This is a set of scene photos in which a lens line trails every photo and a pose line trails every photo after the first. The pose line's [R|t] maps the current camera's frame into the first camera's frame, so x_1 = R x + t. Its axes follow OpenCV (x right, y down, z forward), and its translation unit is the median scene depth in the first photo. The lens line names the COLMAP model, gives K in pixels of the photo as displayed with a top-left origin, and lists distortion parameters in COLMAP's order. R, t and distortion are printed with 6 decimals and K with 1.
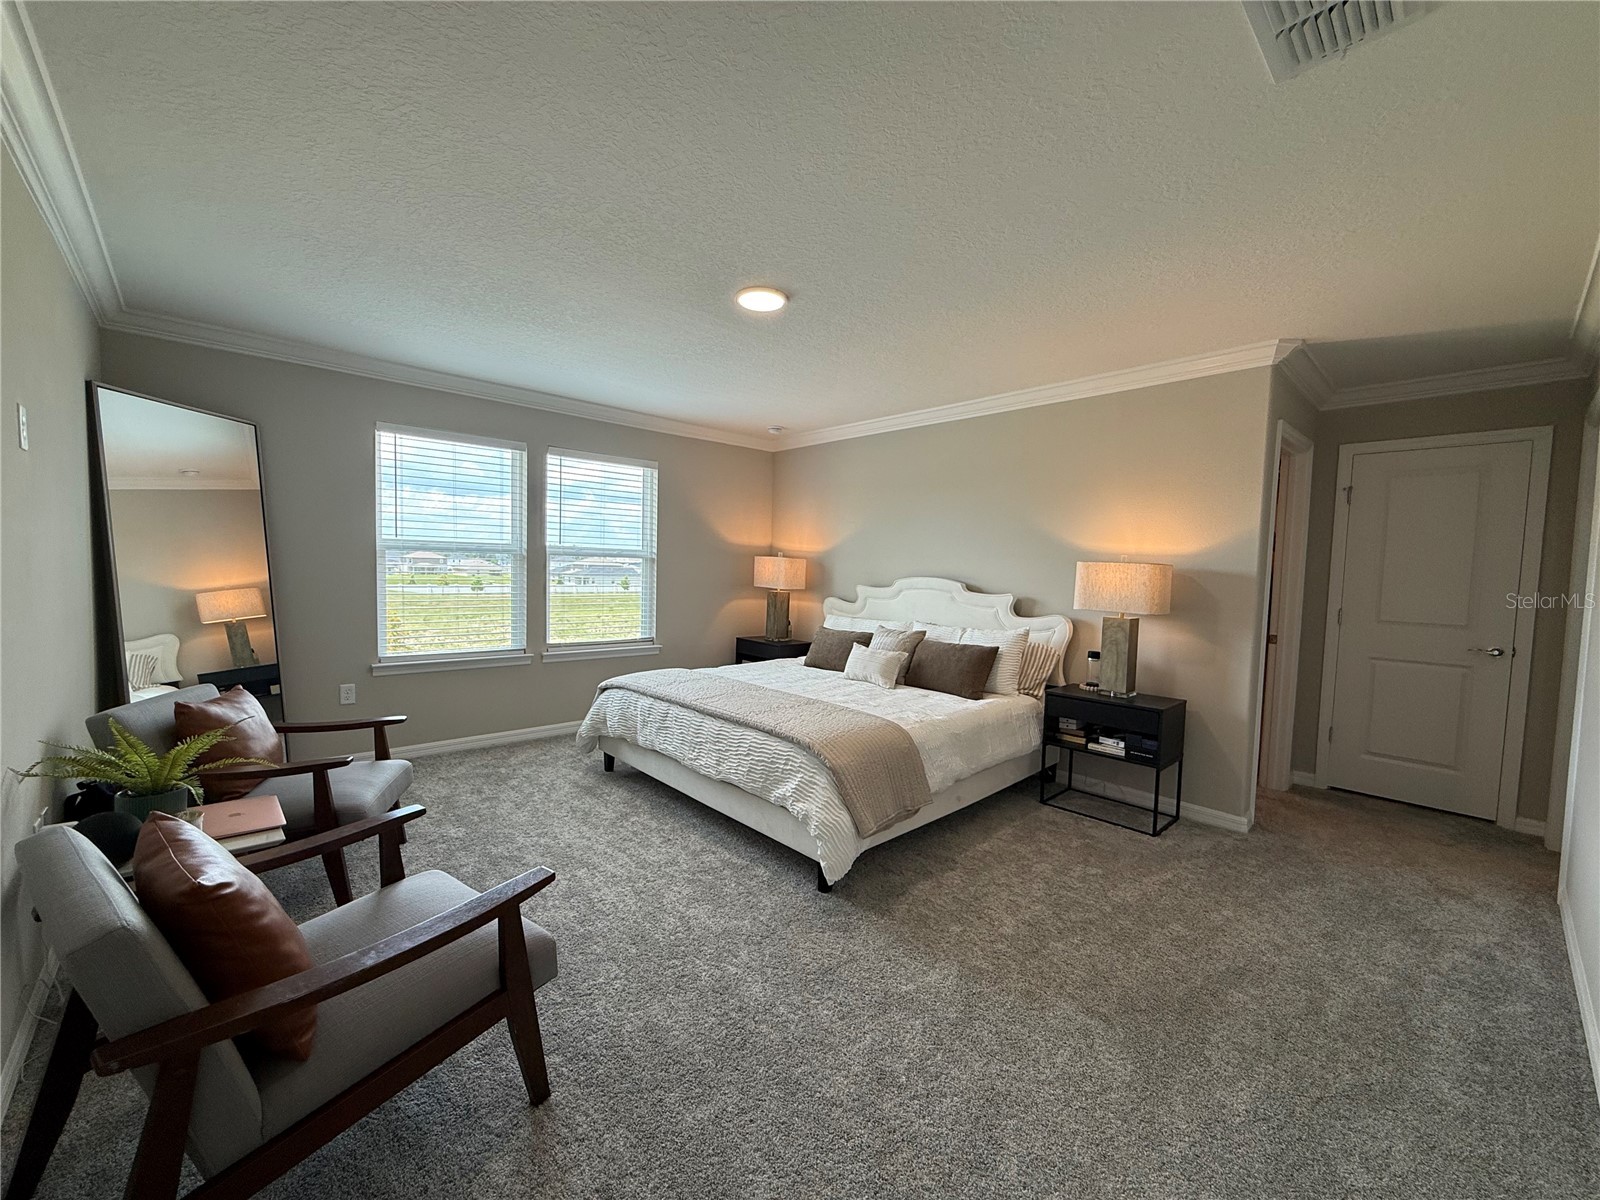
lens RADIAL K [[640.2, 0, 796.1], [0, 640.2, 605.4], [0, 0, 1]] dist [-0.002631, 0.000946]
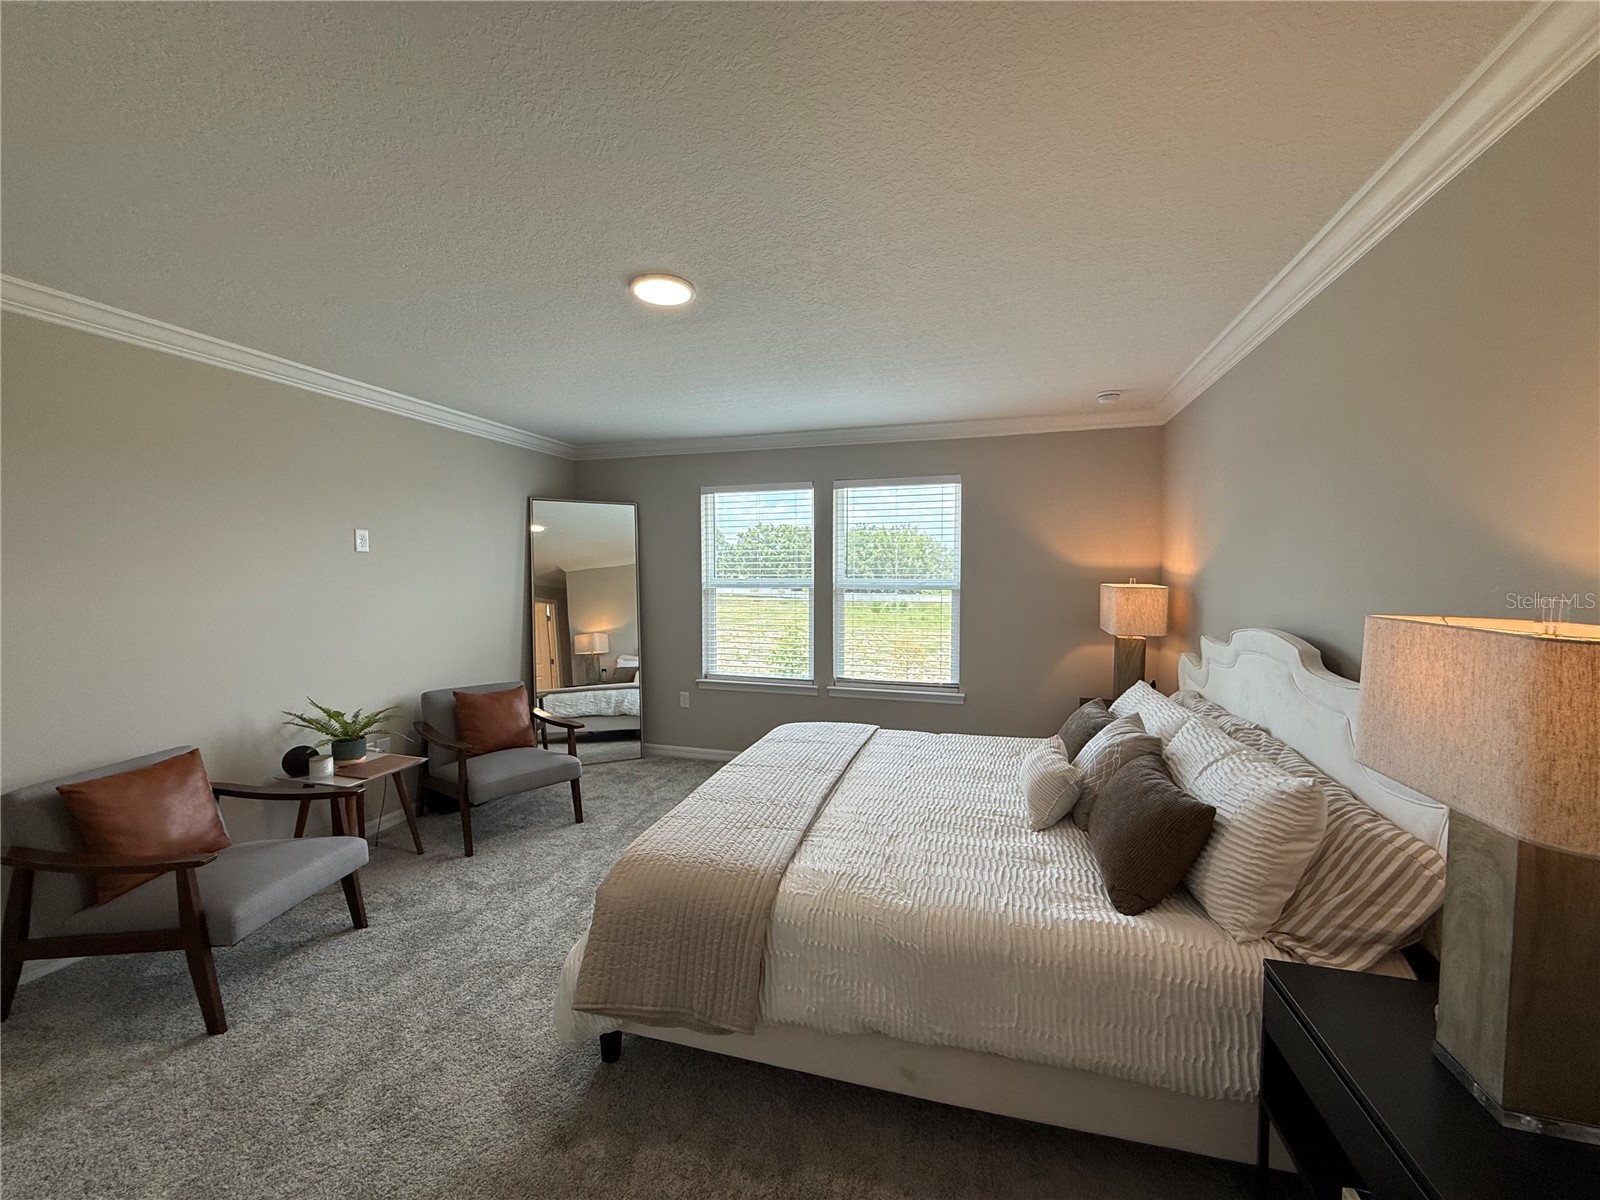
lens RADIAL K [[640.2, 0, 793.2], [0, 640.2, 602.8], [0, 0, 1]] dist [-0.002631, 0.000946]
pose [[0.504077, 0.012345, -0.863571, 0.461896], [-0.035421, 0.999352, -0.006390, -0.050413], [0.862932, 0.033810, 0.504187, 0.462073]]
